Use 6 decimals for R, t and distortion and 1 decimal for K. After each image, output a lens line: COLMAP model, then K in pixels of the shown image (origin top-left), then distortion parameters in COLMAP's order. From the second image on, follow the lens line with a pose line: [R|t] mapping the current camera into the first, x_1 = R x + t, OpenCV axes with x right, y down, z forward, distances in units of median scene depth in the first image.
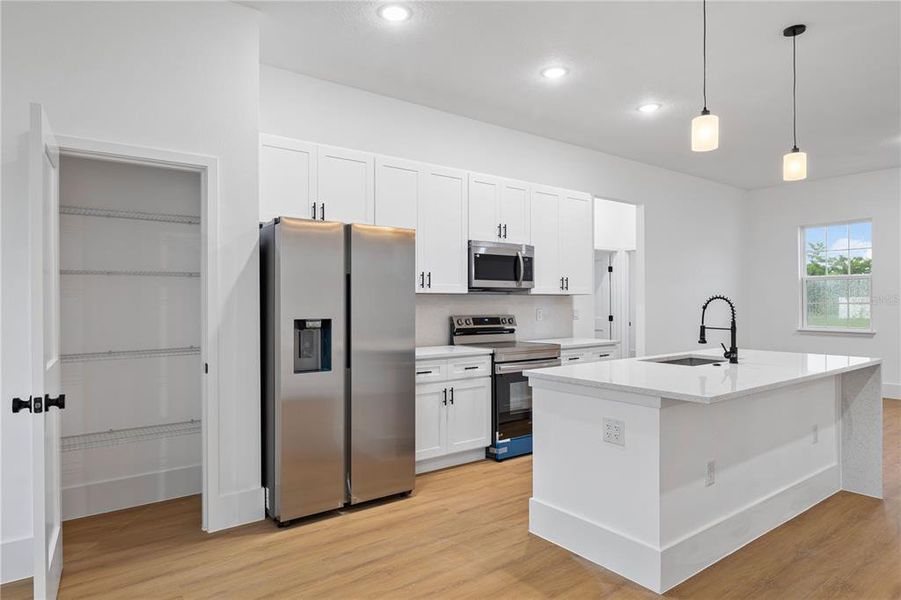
lens RADIAL K [[536.4, 0, 450.5], [0, 536.4, 300.0], [0, 0, 1]] dist [0.001991, -0.000115]
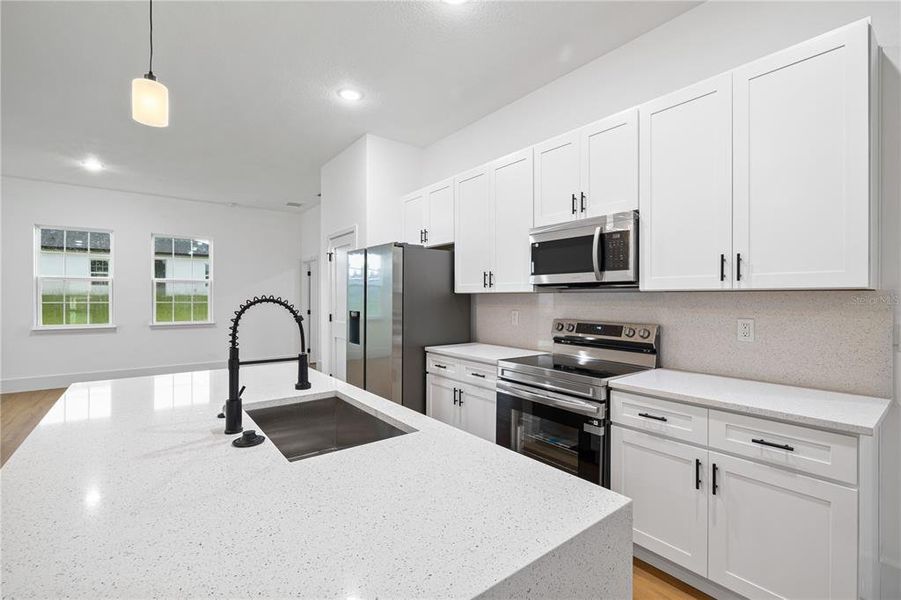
lens RADIAL K [[399.1, 0, 450.5], [0, 399.1, 300.0], [0, 0, 1]] dist [-0.000735, 0.000054]
pose [[0.017002, 0.006803, -0.999832, 0.741955], [0.002327, 0.999974, 0.006844, -0.005448], [0.999853, -0.002443, 0.016986, 0.979596]]
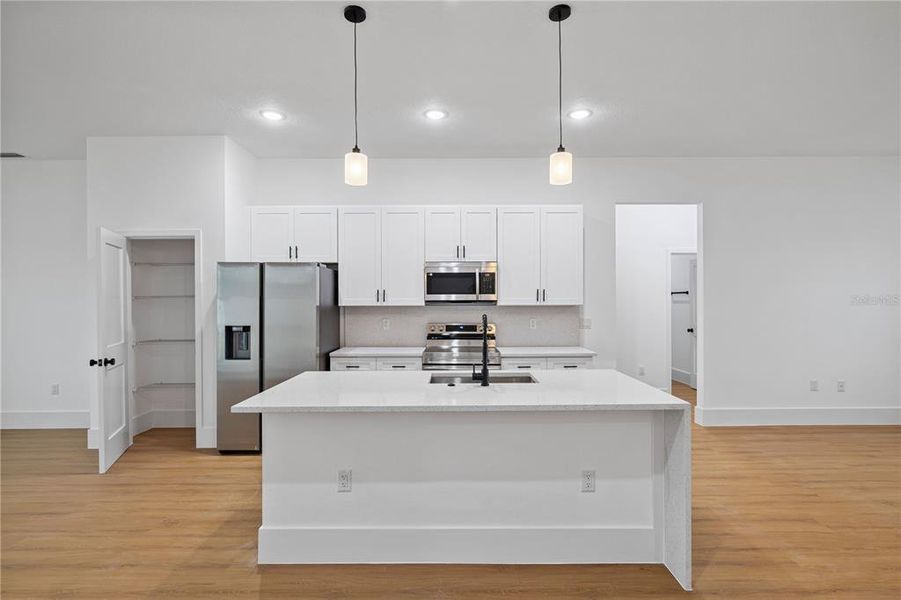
lens RADIAL K [[440.5, 0, 450.5], [0, 440.5, 300.0], [0, 0, 1]] dist [0.000227, -0.000045]
pose [[0.798701, -0.000553, -0.601727, 0.777954], [0.002977, 0.999991, 0.003033, -0.031796], [0.601720, -0.004214, 0.798696, 0.267328]]
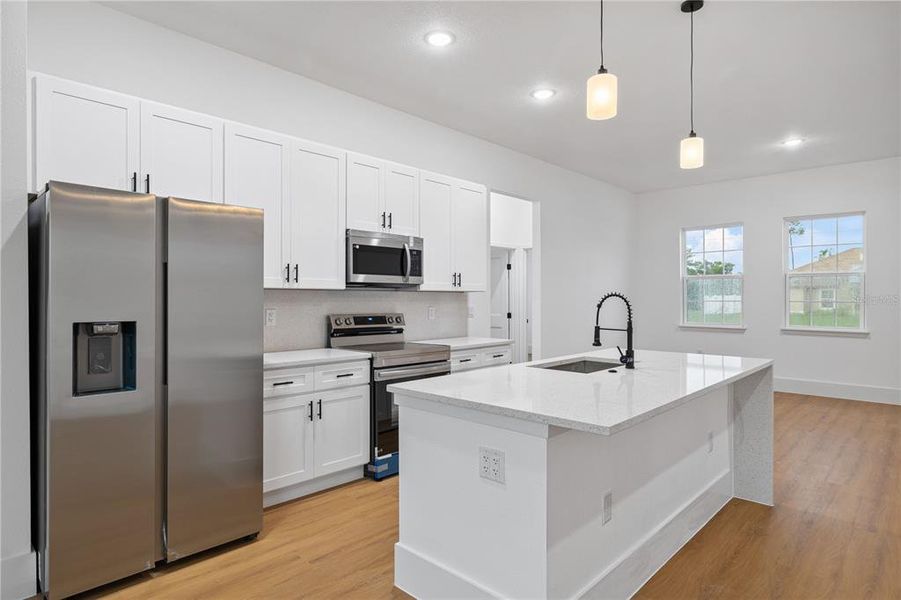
lens RADIAL K [[502.5, 0, 450.5], [0, 502.5, 300.0], [0, 0, 1]] dist [0.004811, 0.000632]
pose [[0.986938, 0.001686, 0.161092, 0.079181], [-0.002551, 0.999983, 0.005164, 0.000351], [-0.161081, -0.005508, 0.986926, 0.180359]]
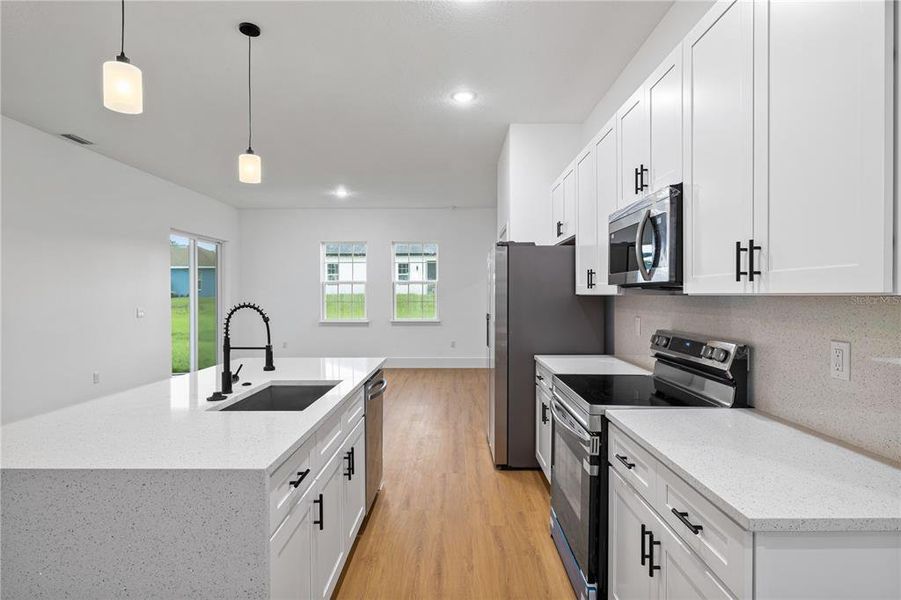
lens RADIAL K [[479.3, 0, 450.5], [0, 479.3, 300.0], [0, 0, 1]] dist [0.000559, 0.000239]
pose [[-0.609888, 0.010057, -0.792424, 0.714573], [0.004798, 0.999948, 0.008998, -0.013858], [0.792473, 0.001686, -0.609904, 1.365033]]
